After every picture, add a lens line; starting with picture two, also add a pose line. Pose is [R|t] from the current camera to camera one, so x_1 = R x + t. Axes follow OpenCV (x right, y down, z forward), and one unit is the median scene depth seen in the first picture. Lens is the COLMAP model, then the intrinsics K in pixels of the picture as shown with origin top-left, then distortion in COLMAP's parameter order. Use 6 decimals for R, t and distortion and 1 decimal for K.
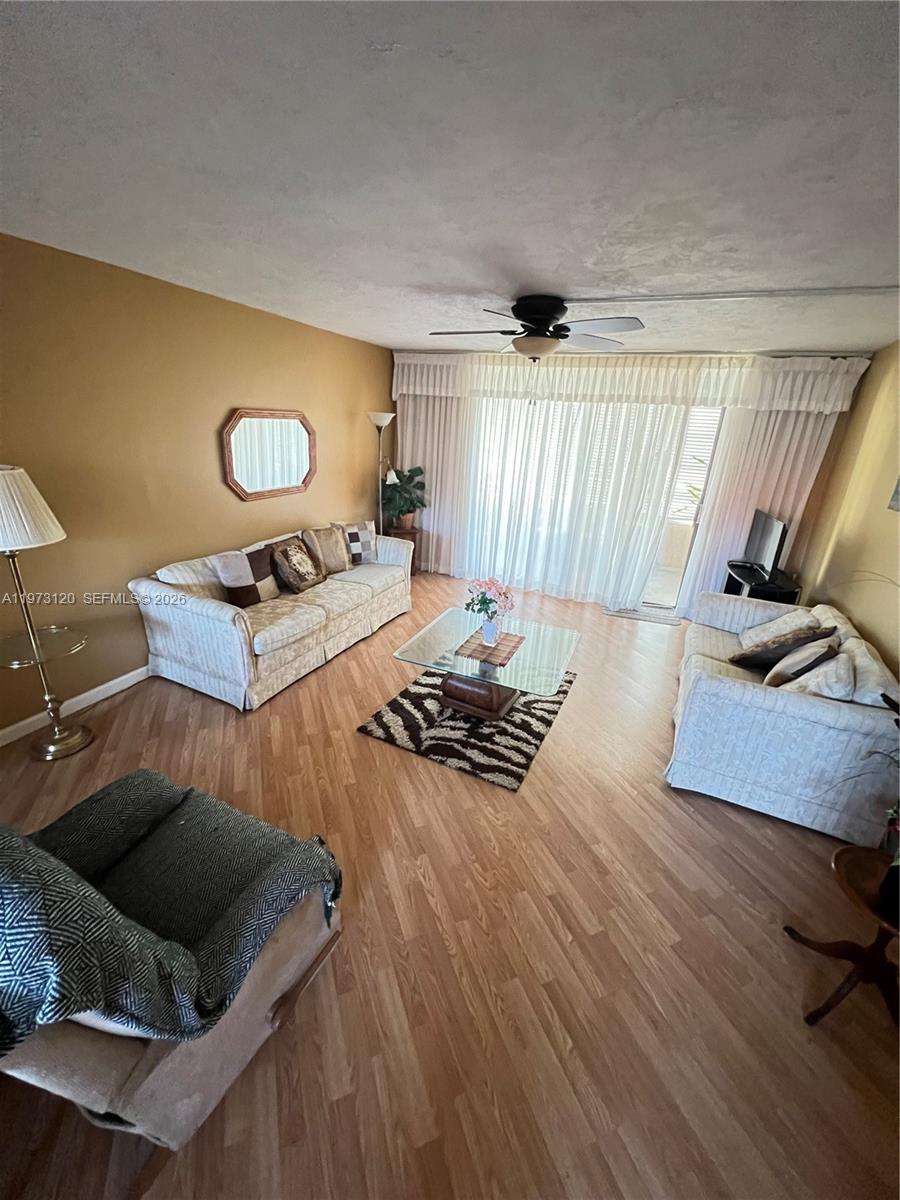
lens RADIAL K [[478.1, 0, 451.5], [0, 478.1, 598.2], [0, 0, 1]] dist [-0.001695, -0.000049]
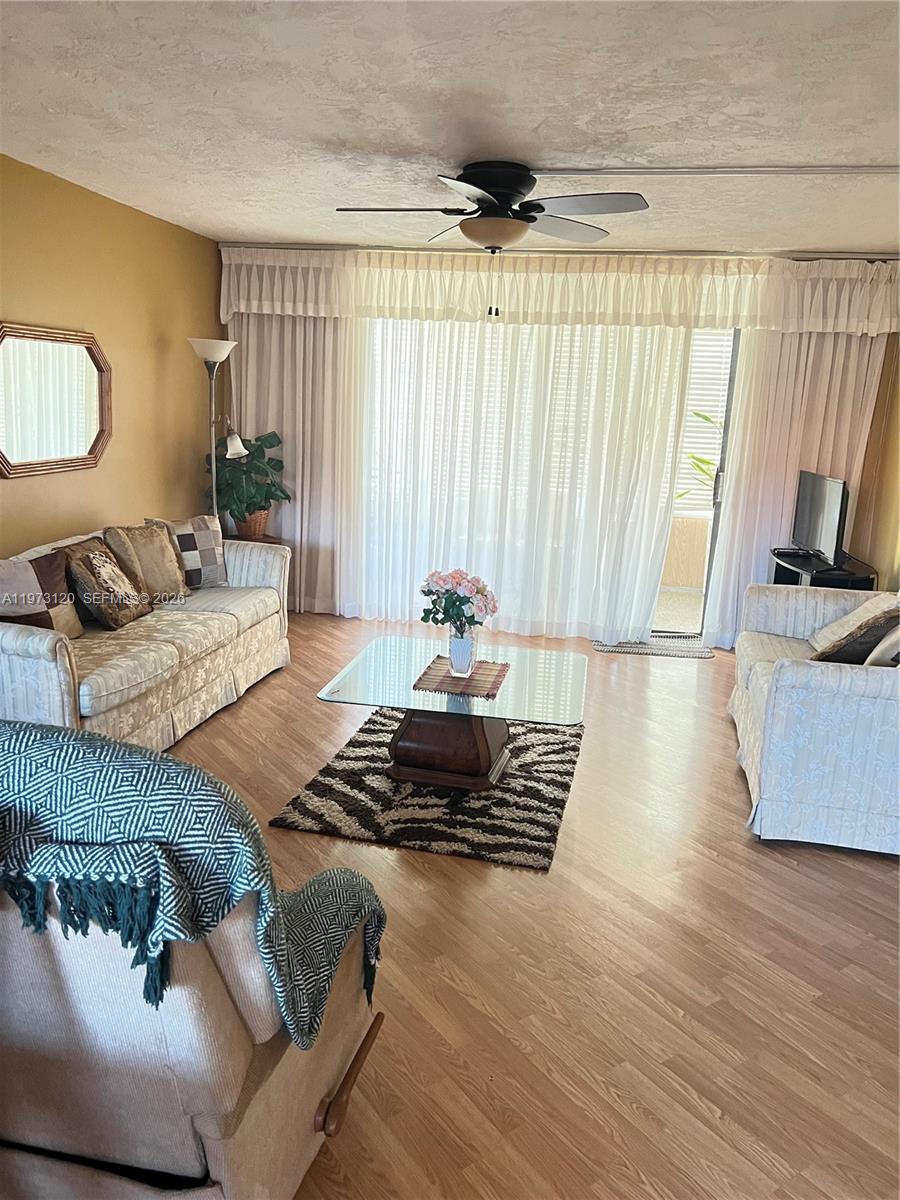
lens RADIAL K [[898.2, 0, 448.4], [0, 898.2, 593.8], [0, 0, 1]] dist [0.062403, -0.076109]
pose [[0.974845, -0.059216, 0.214873, -0.190472], [0.086789, 0.988821, -0.121243, 0.135647], [-0.205291, 0.136842, 0.969087, -0.173031]]
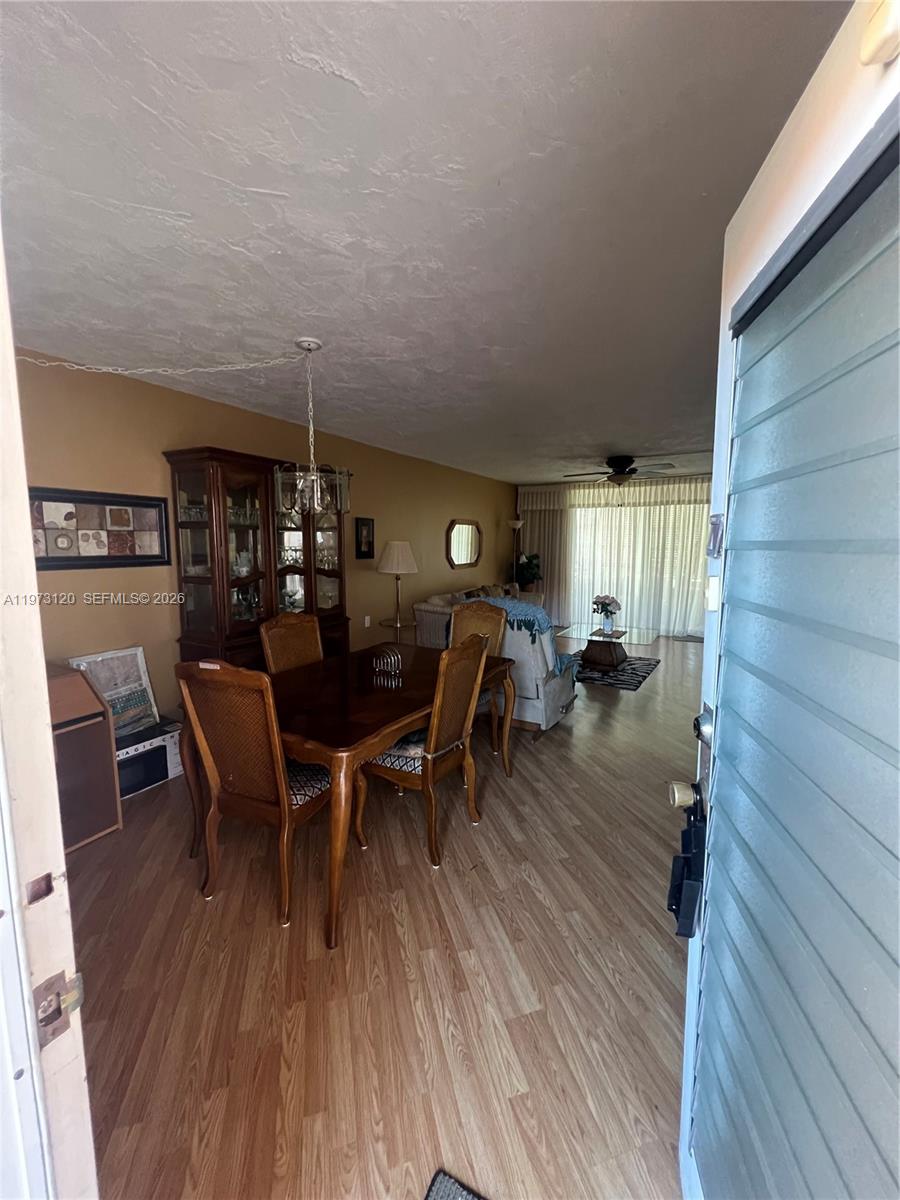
lens RADIAL K [[478.1, 0, 451.5], [0, 478.1, 598.2], [0, 0, 1]] dist [-0.001695, -0.000049]
pose [[0.992227, -0.042291, -0.117034, -0.288519], [0.013098, 0.970748, -0.239742, 0.397761], [0.123749, 0.236345, 0.963757, -0.832281]]
